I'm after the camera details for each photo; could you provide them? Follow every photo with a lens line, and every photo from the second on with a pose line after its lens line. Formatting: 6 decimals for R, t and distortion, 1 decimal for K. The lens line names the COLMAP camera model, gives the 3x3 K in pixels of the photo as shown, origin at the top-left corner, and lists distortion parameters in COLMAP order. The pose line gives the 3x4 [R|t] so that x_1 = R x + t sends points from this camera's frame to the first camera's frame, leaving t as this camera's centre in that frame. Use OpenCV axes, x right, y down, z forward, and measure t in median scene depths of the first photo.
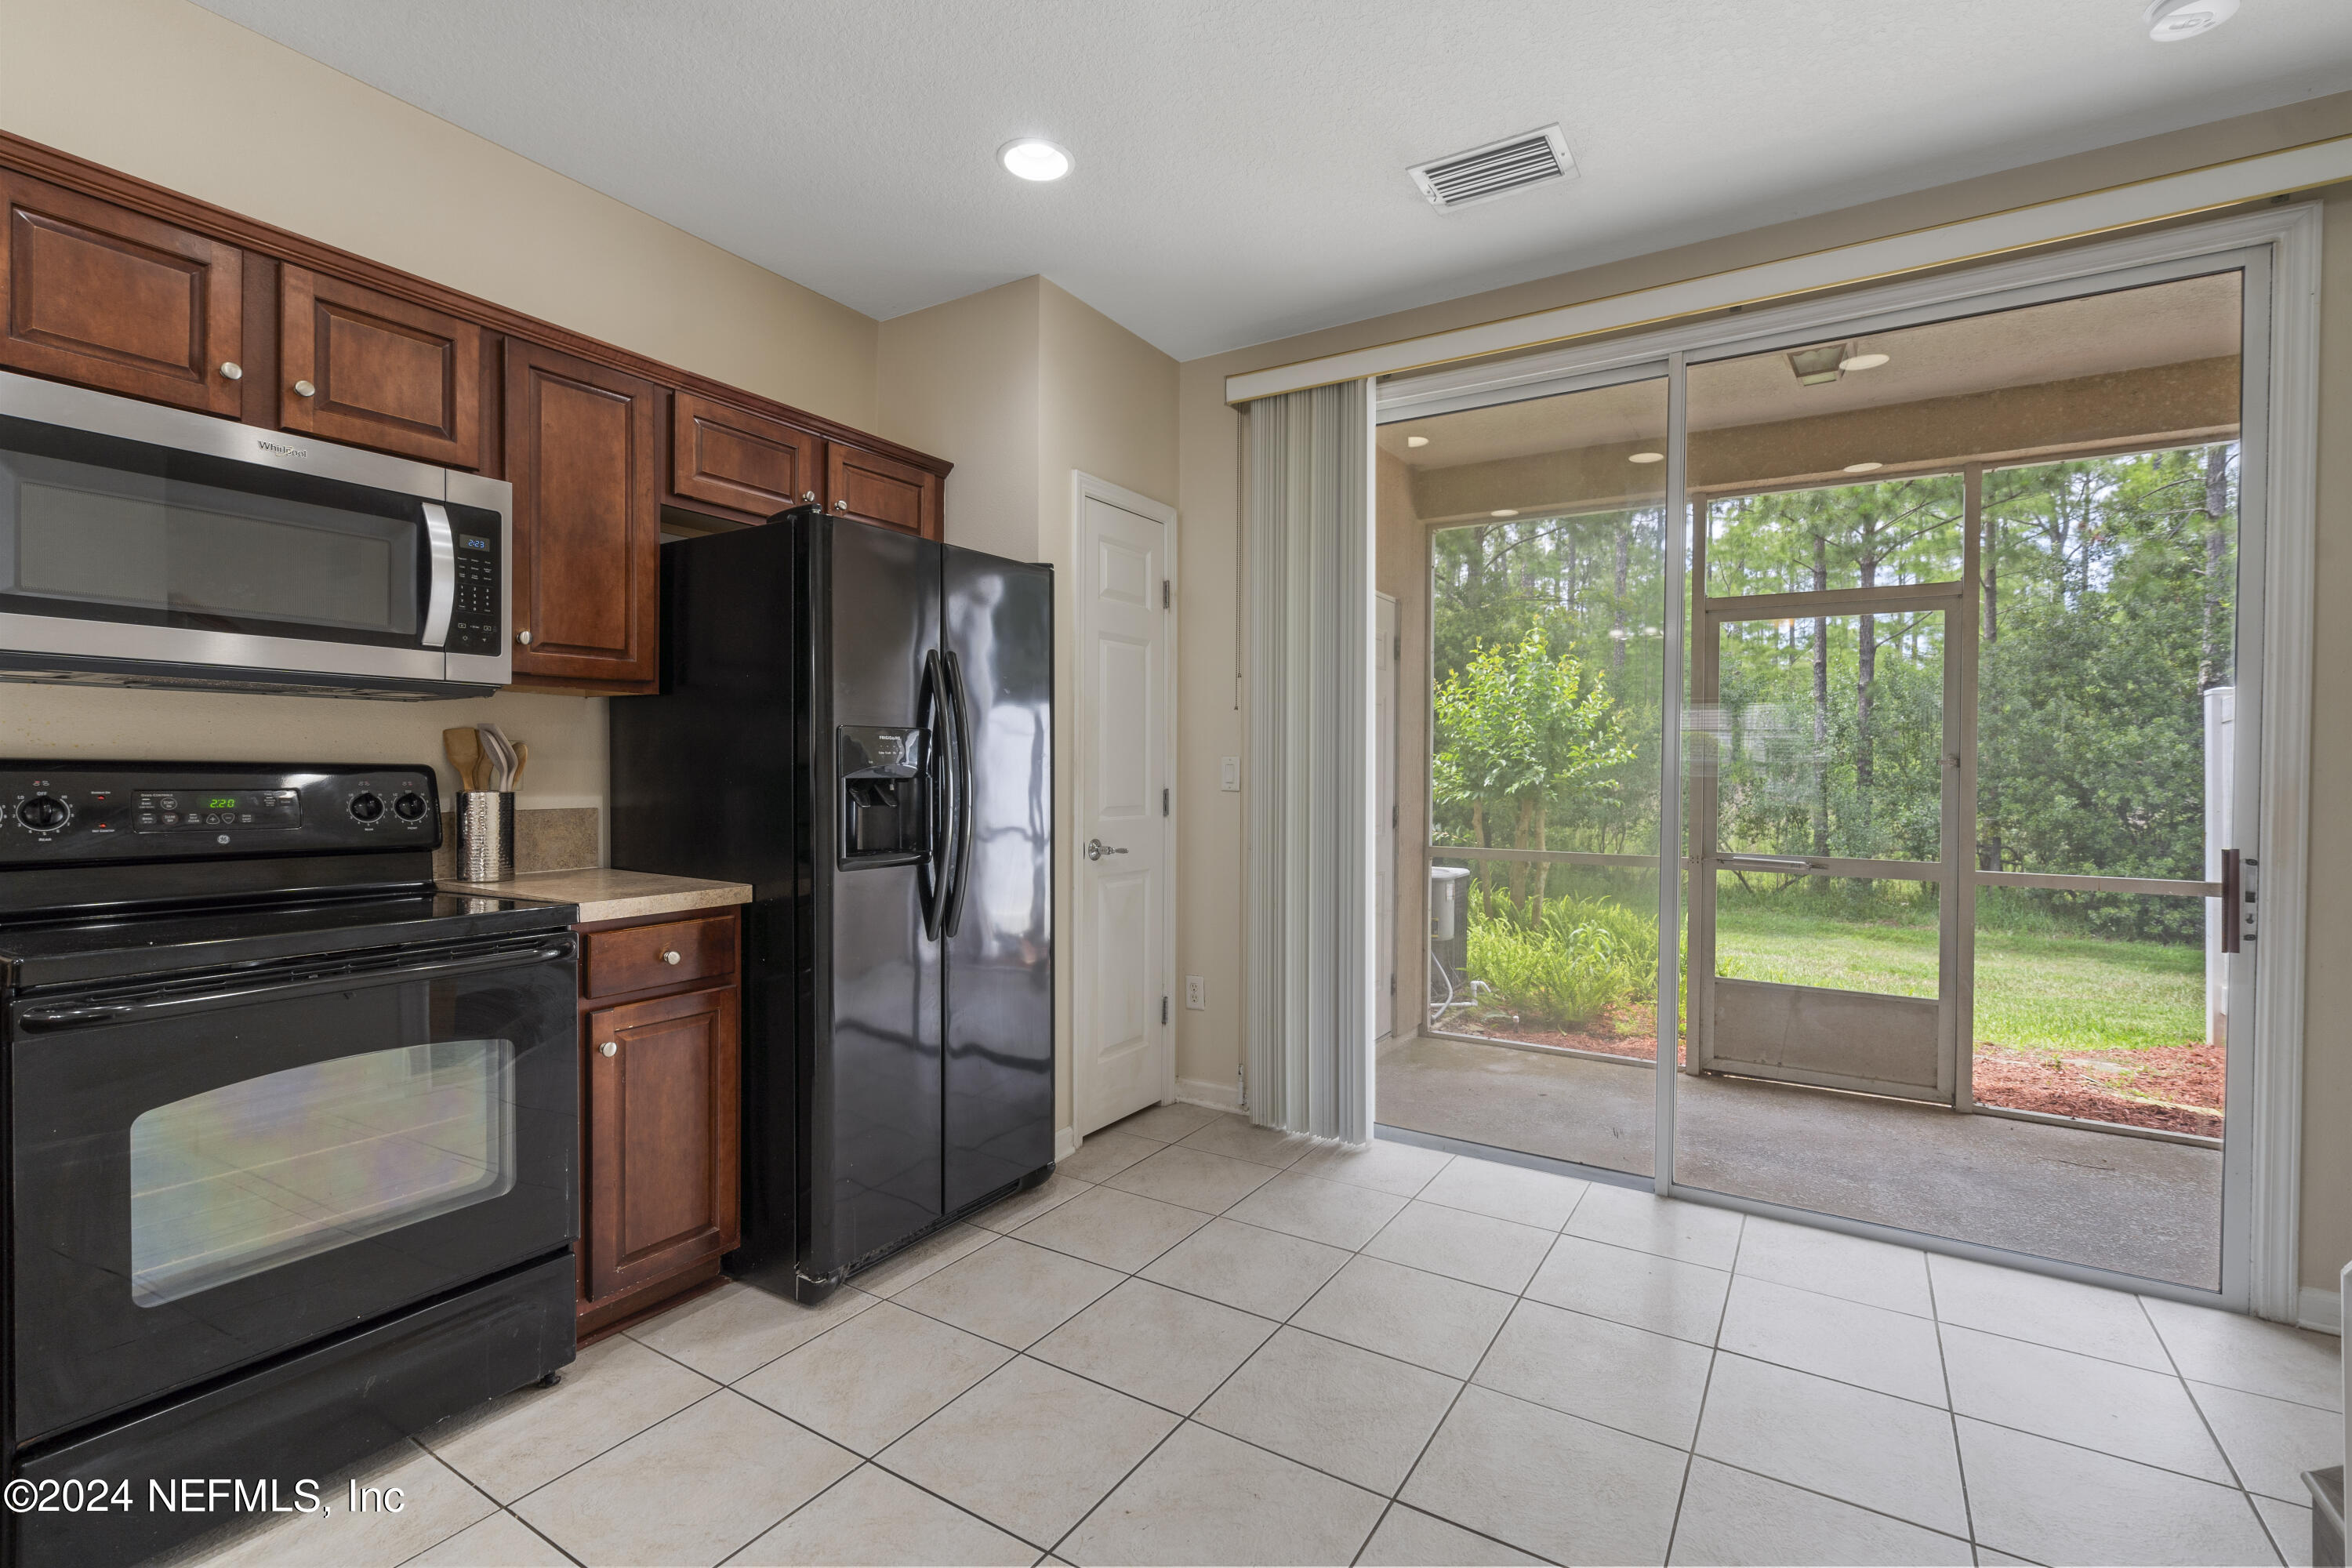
lens RADIAL K [[1067.2, 0, 1181.1], [0, 1067.2, 787.4], [0, 0, 1]] dist [0.001861, 0.000152]
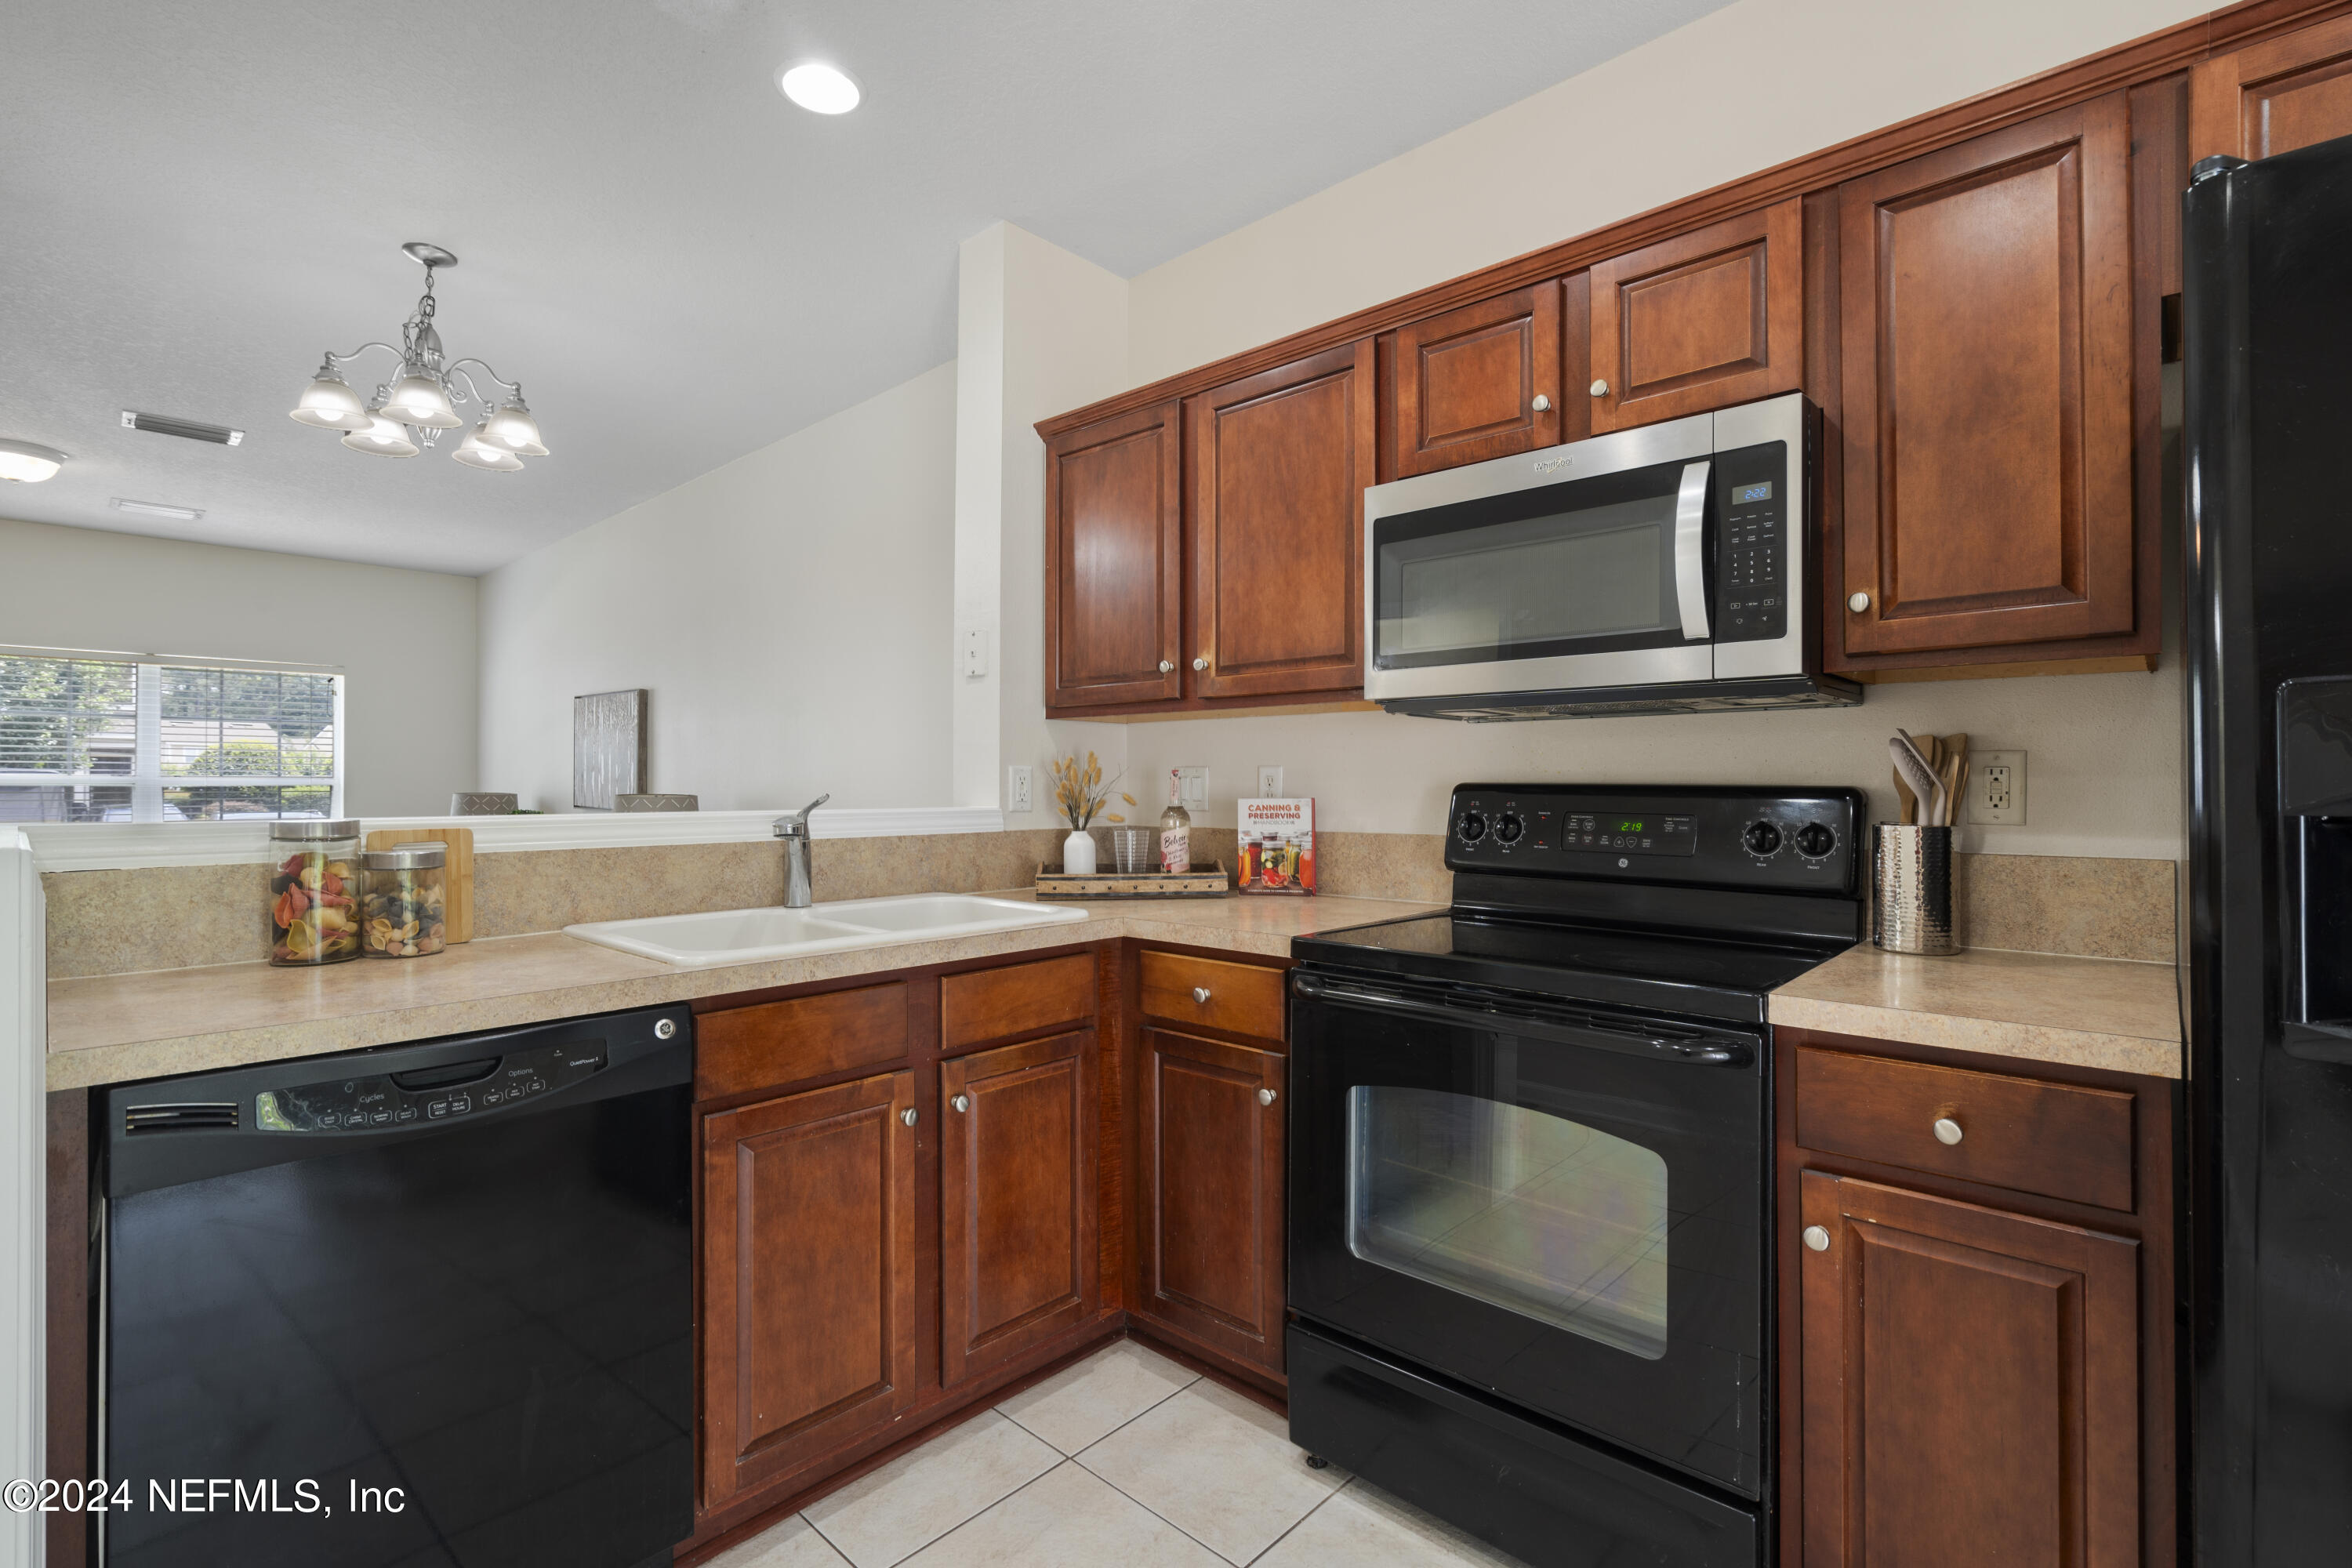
lens RADIAL K [[1067.2, 0, 1181.1], [0, 1067.2, 787.4], [0, 0, 1]] dist [0.001861, 0.000152]
pose [[-0.190650, -0.006096, -0.981639, 0.156929], [-0.019964, 0.999798, -0.002332, -0.010883], [0.981455, 0.019153, -0.190733, 0.754493]]
